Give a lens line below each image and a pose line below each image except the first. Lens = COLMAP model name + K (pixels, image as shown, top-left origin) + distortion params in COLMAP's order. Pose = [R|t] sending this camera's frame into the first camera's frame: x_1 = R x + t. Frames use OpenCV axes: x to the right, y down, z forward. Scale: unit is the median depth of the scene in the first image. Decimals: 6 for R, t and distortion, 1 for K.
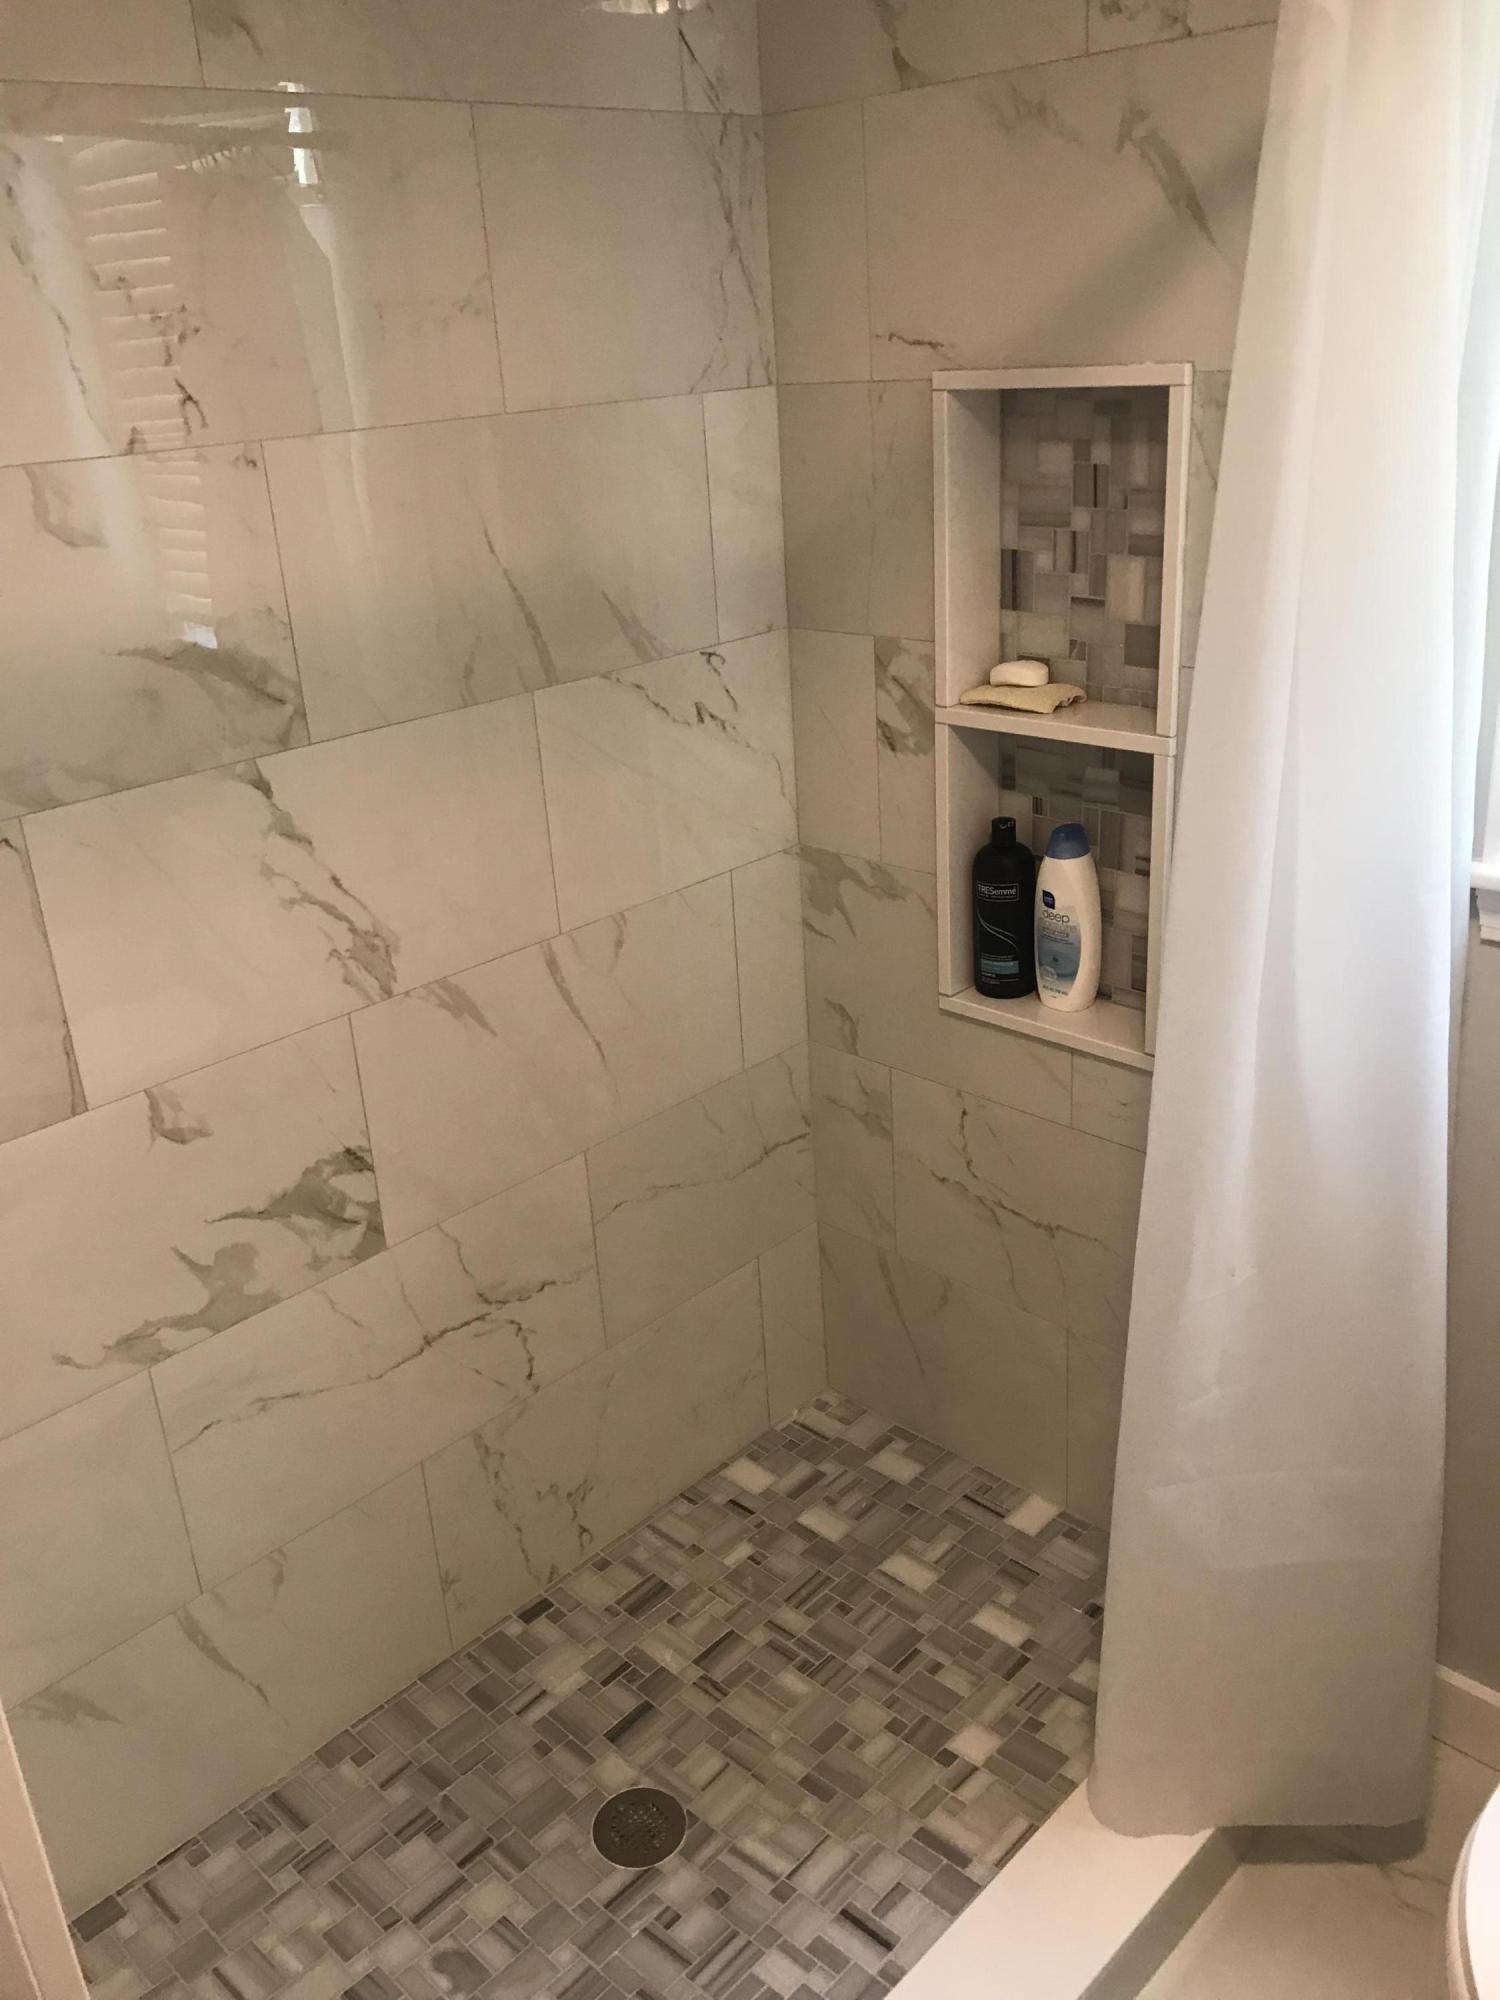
lens RADIAL K [[1642.8, 0, 751.4], [0, 1642.8, 1002.7], [0, 0, 1]] dist [0.033046, -0.055508]
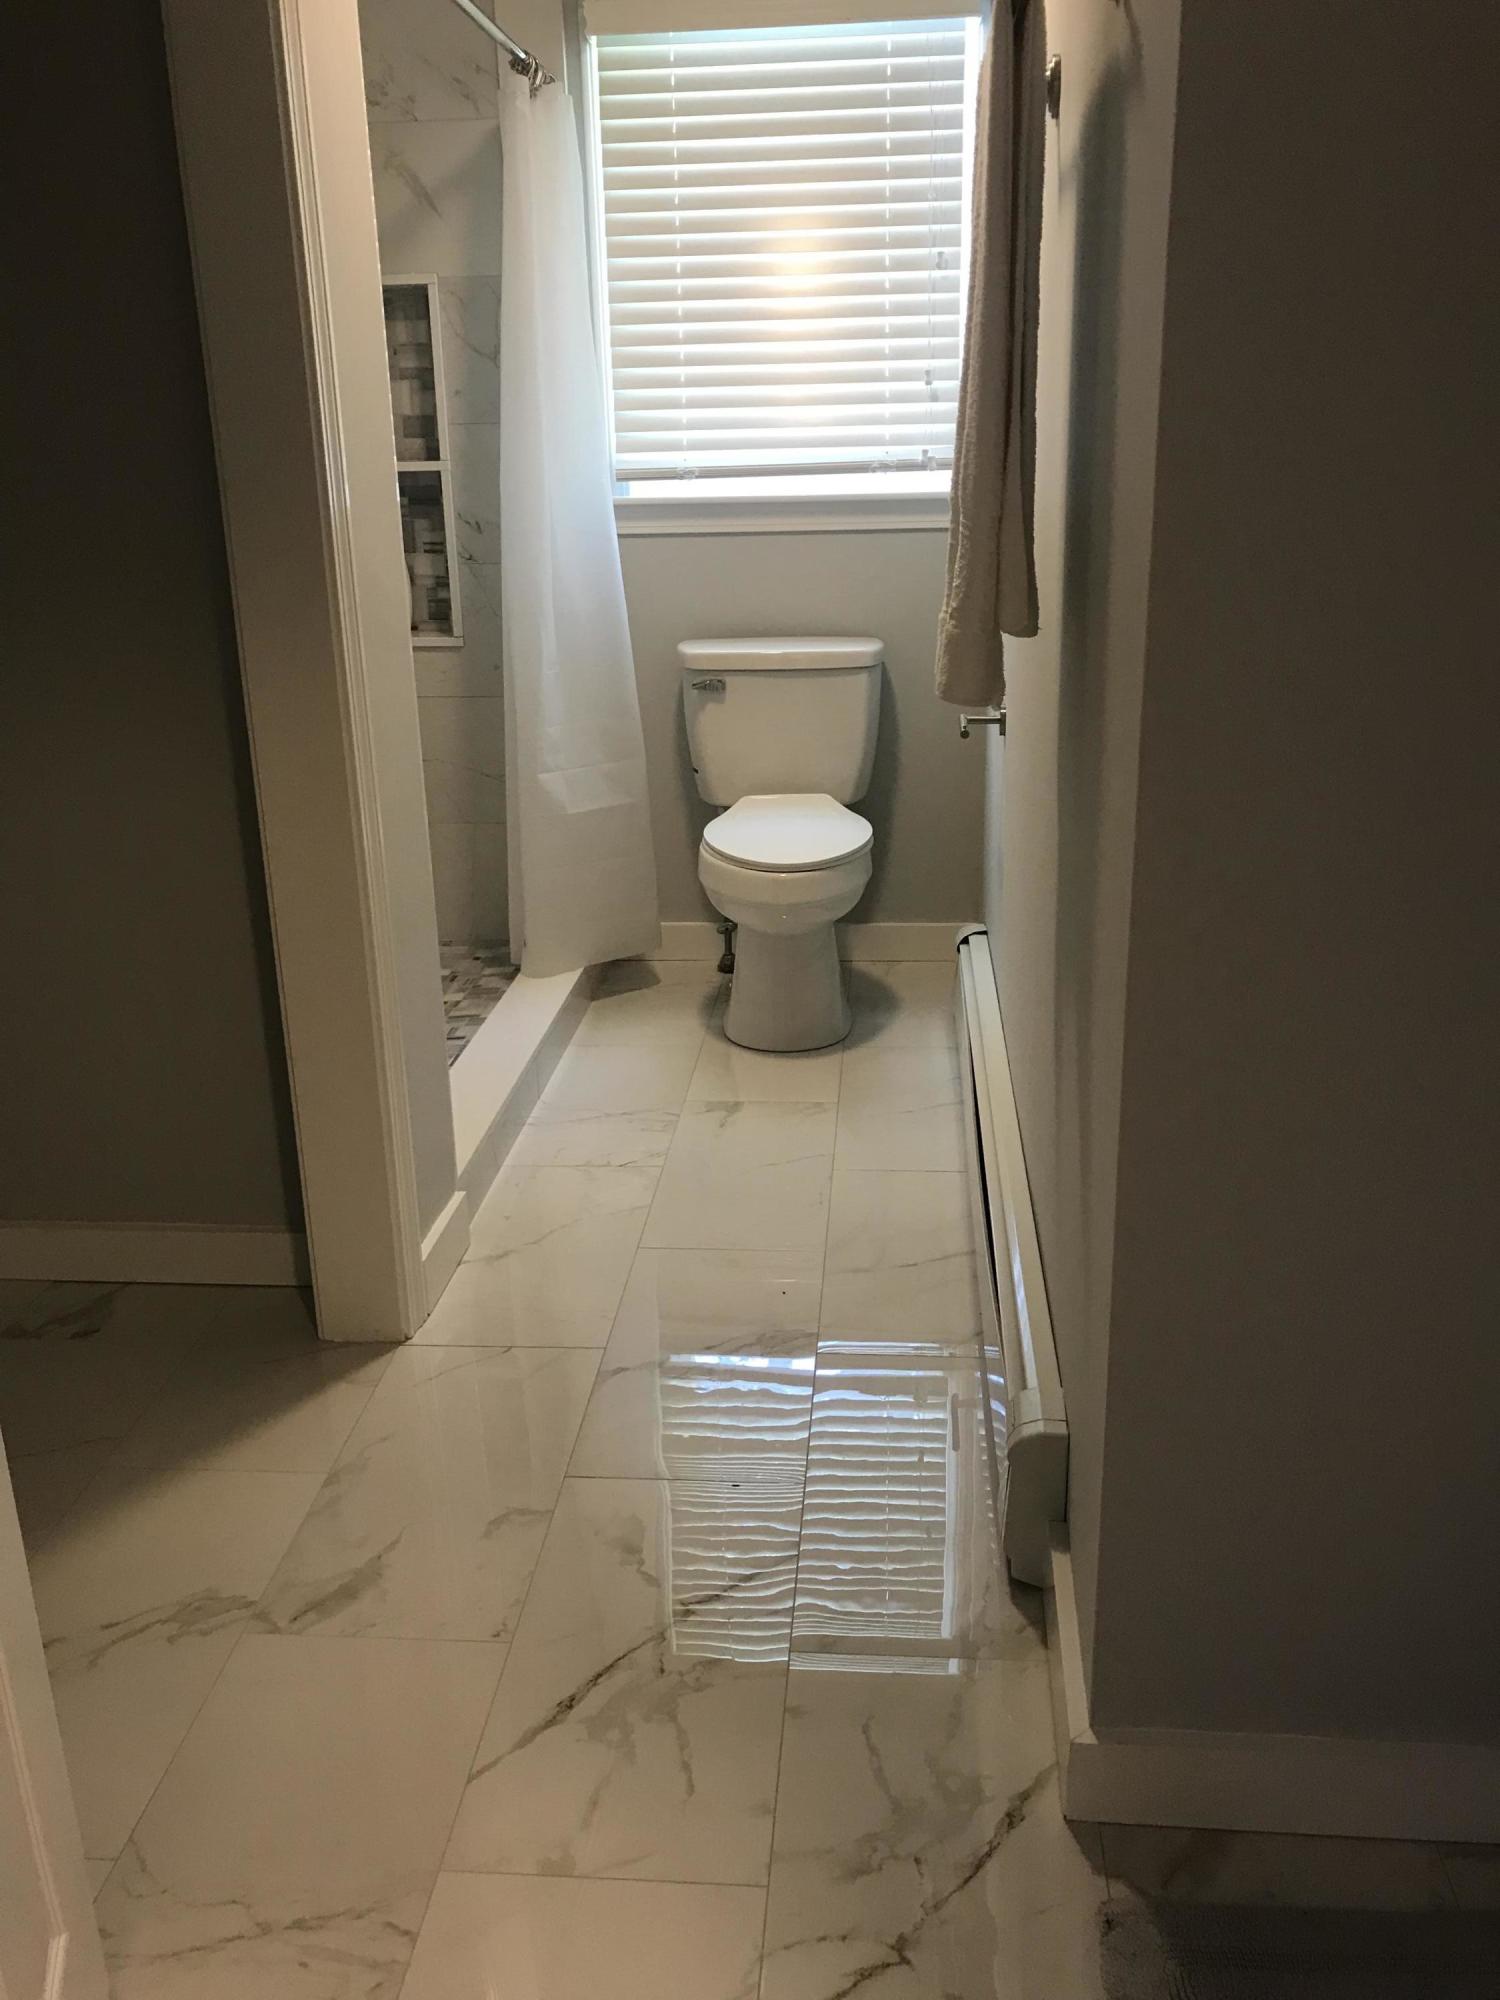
lens RADIAL K [[1642.8, 0, 754.8], [0, 1642.8, 997.8], [0, 0, 1]] dist [0.033046, -0.055508]
pose [[0.777615, -0.162172, 0.607467, -0.802668], [0.211404, 0.977351, -0.009700, 0.591971], [-0.592135, 0.135964, 0.794286, -0.752604]]
